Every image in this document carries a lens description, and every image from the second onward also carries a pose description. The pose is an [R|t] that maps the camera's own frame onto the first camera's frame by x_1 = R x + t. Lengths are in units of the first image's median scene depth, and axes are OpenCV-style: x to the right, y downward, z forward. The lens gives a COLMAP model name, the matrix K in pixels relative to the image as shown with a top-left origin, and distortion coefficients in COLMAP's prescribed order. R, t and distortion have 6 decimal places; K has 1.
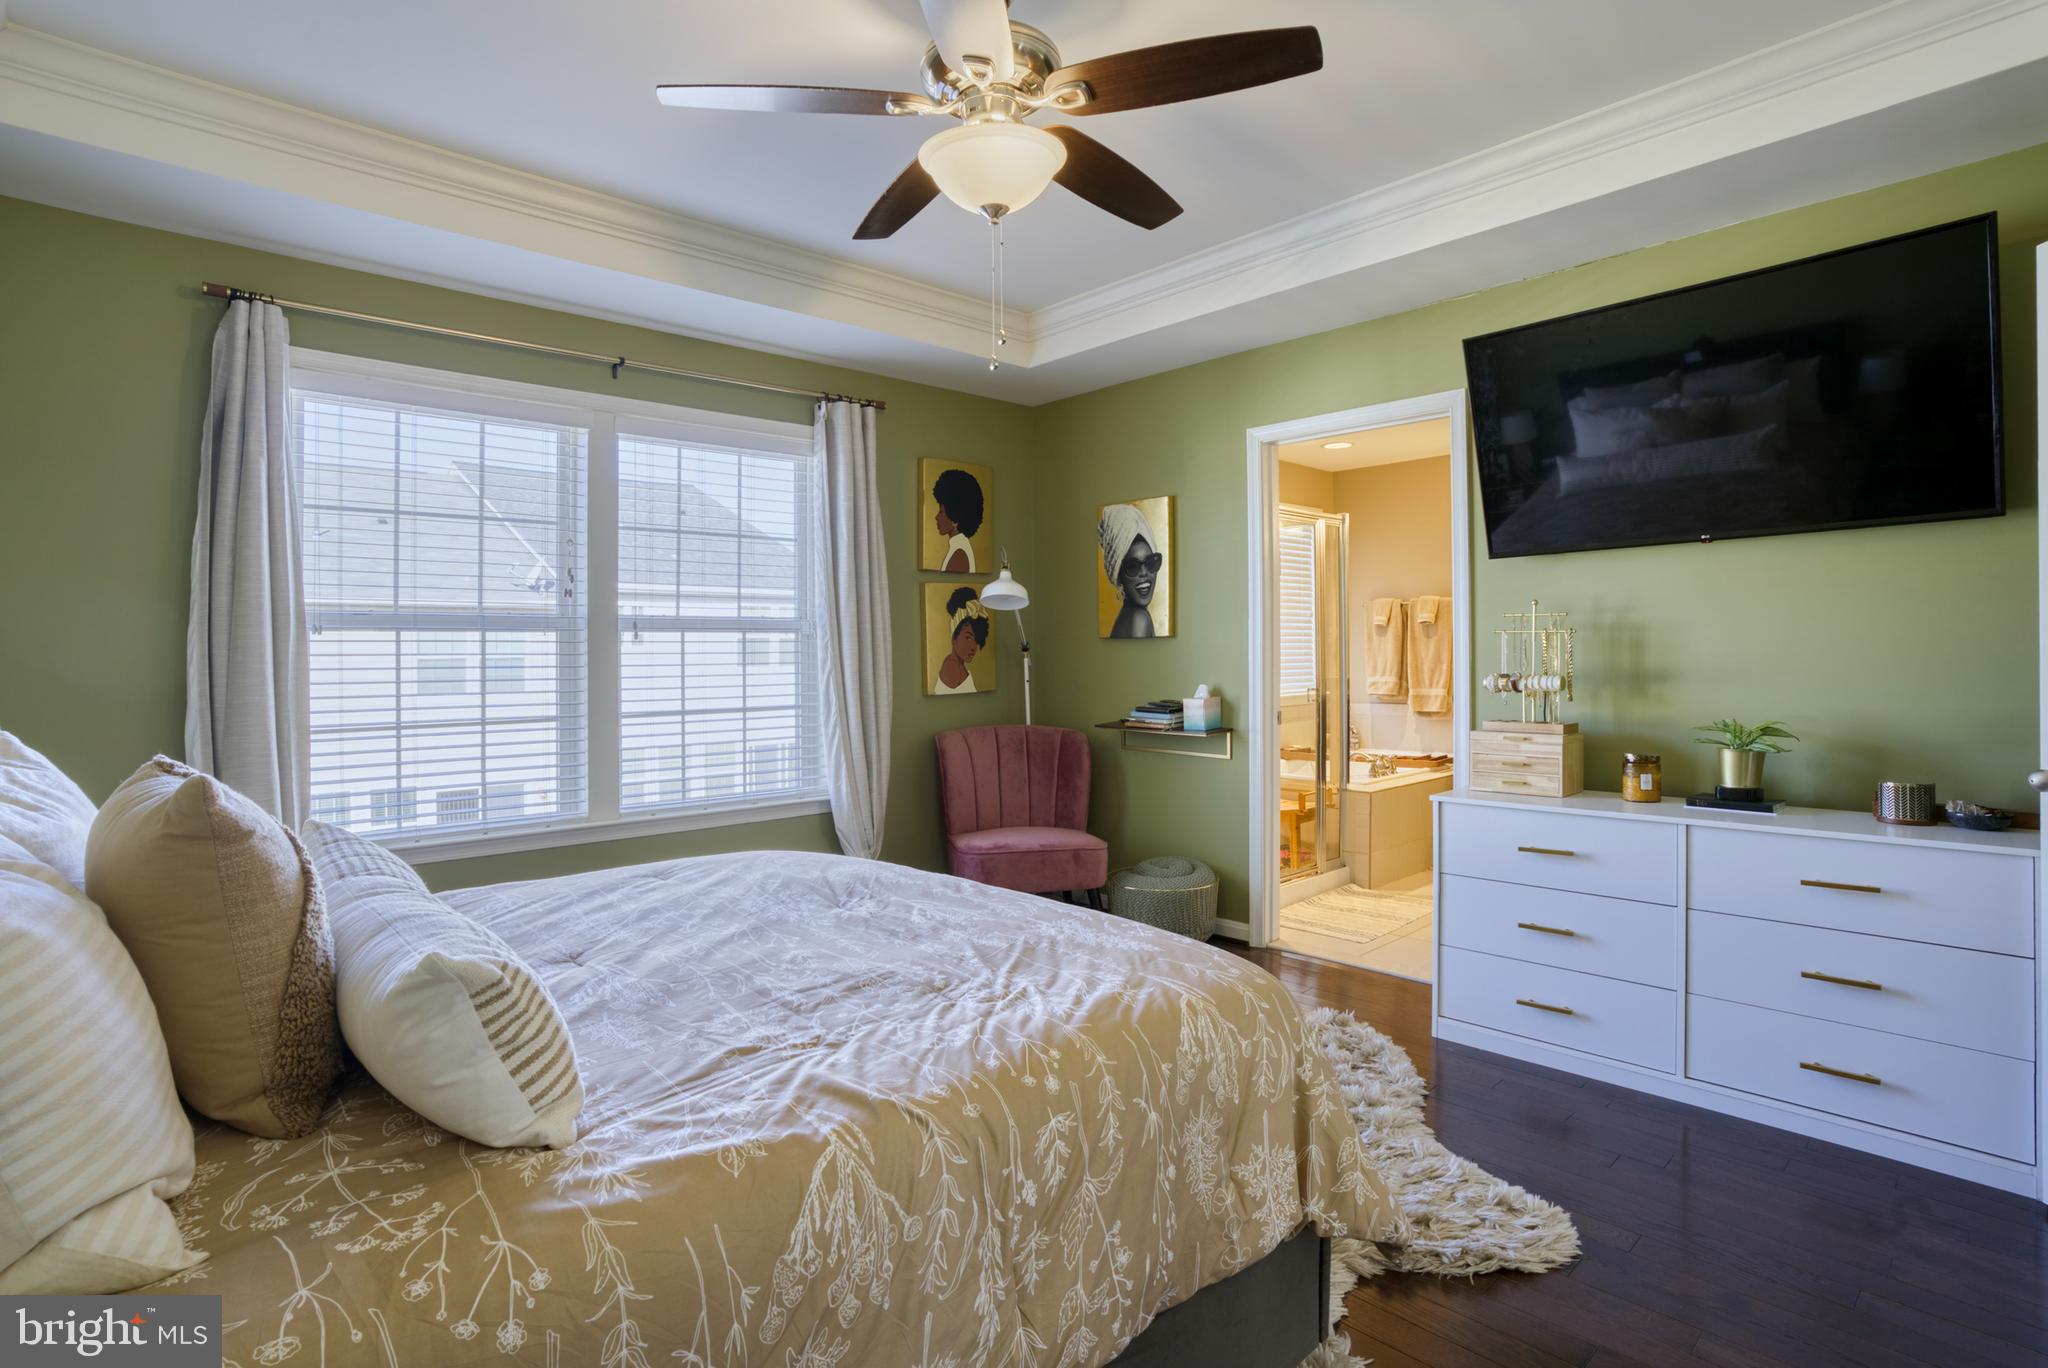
lens RADIAL K [[981.9, 0, 1028.1], [0, 981.9, 645.4], [0, 0, 1]] dist [-0.061797, -0.000072]
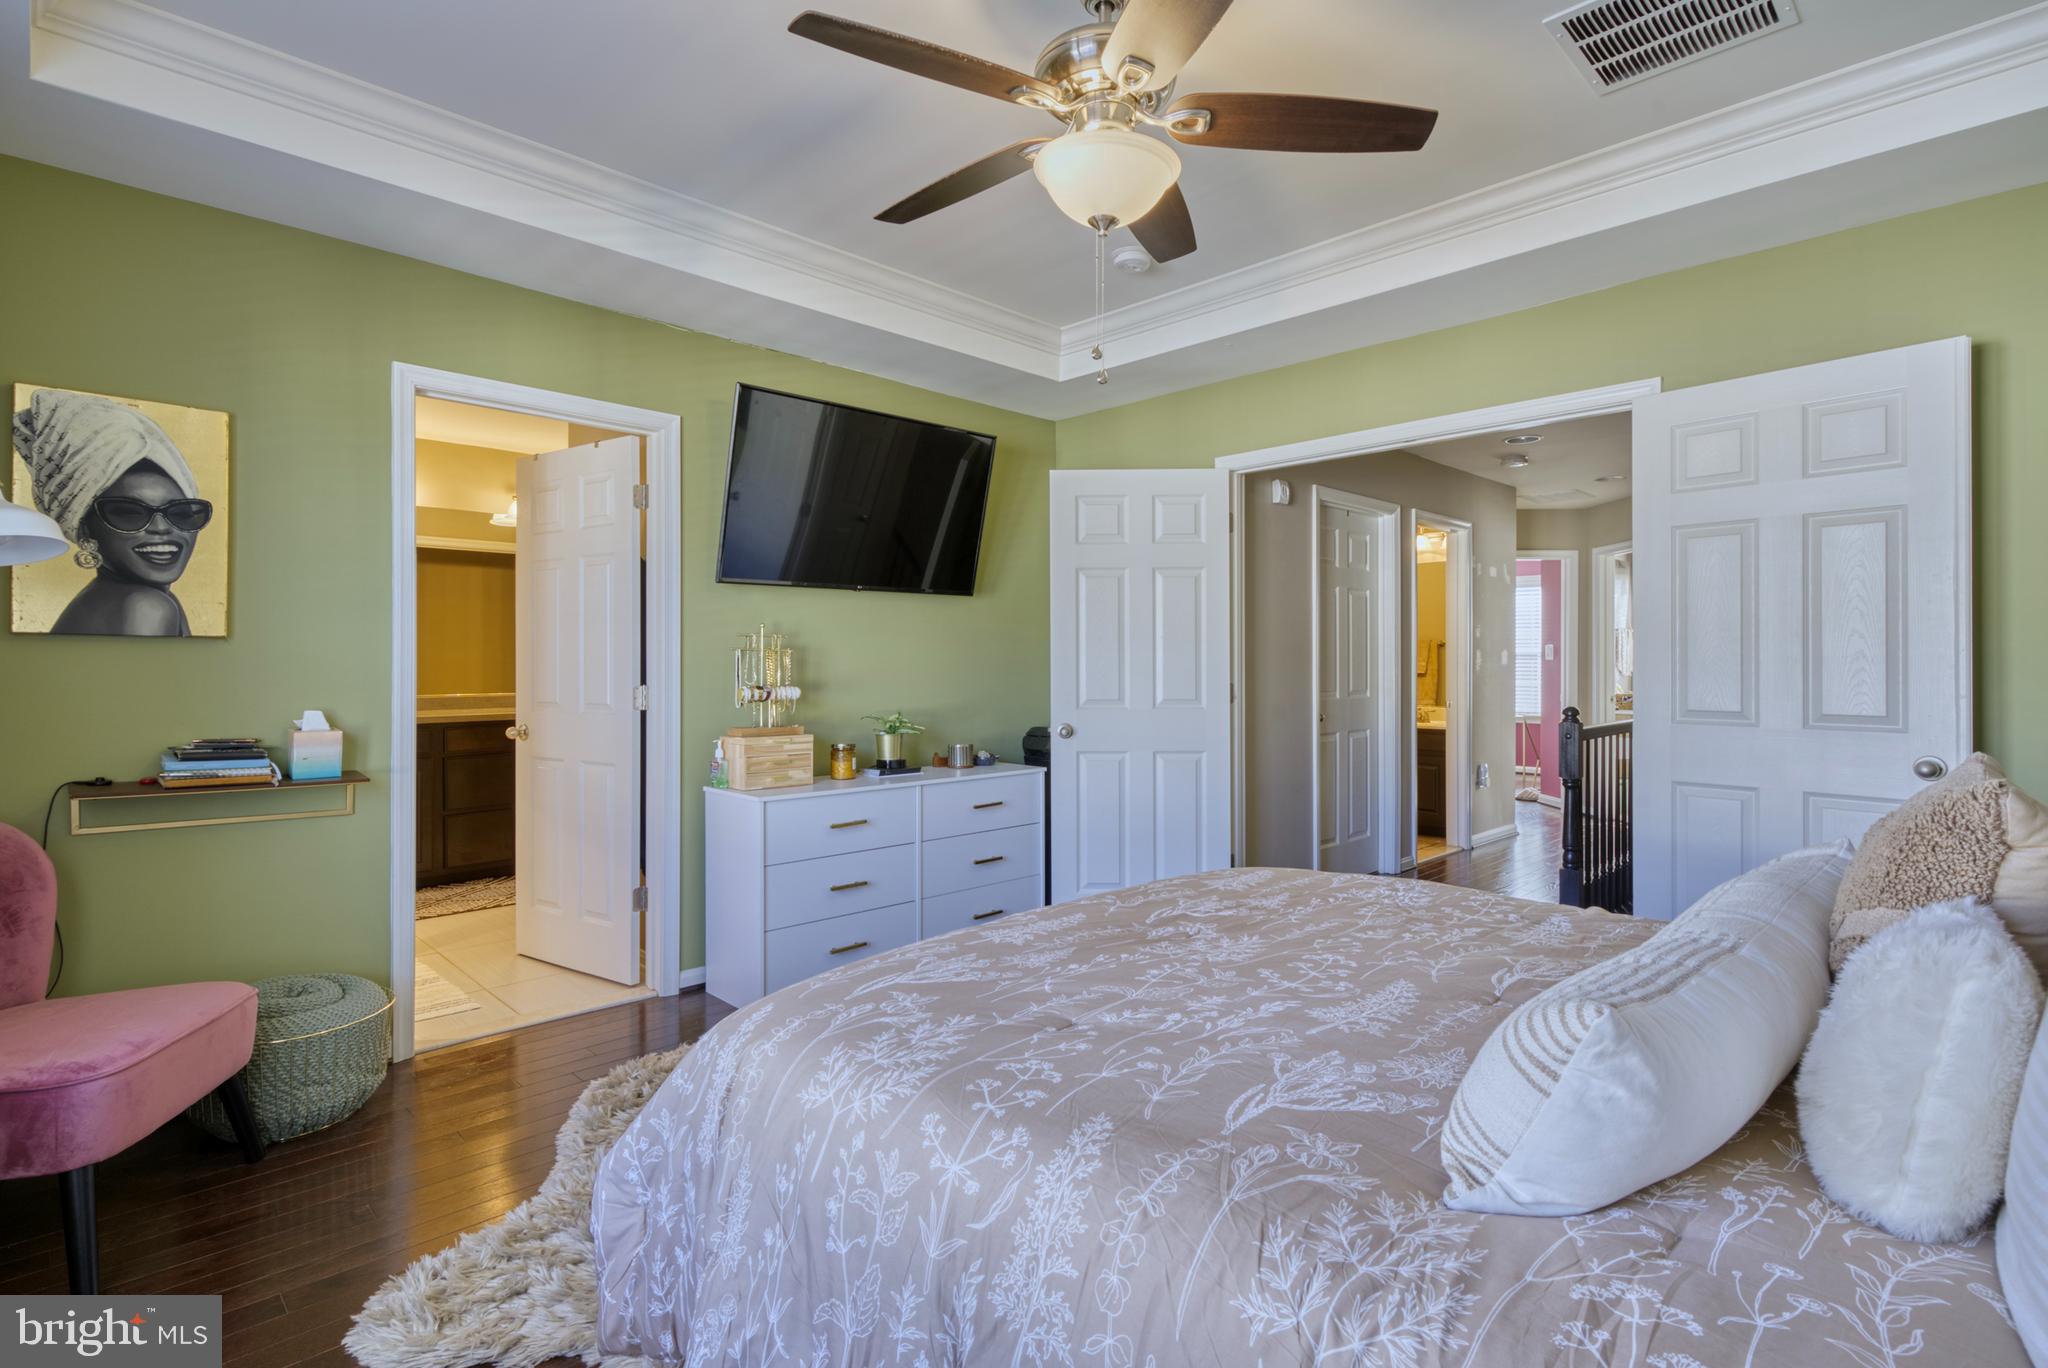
lens RADIAL K [[1000.1, 0, 1024.0], [0, 1000.1, 684.0], [0, 0, 1]] dist [-0.042804, 0.000243]
pose [[-0.039274, -0.002672, 0.999225, -0.523412], [-0.007613, 0.999968, 0.002375, 0.016580], [-0.999199, -0.007513, -0.039293, 0.540169]]
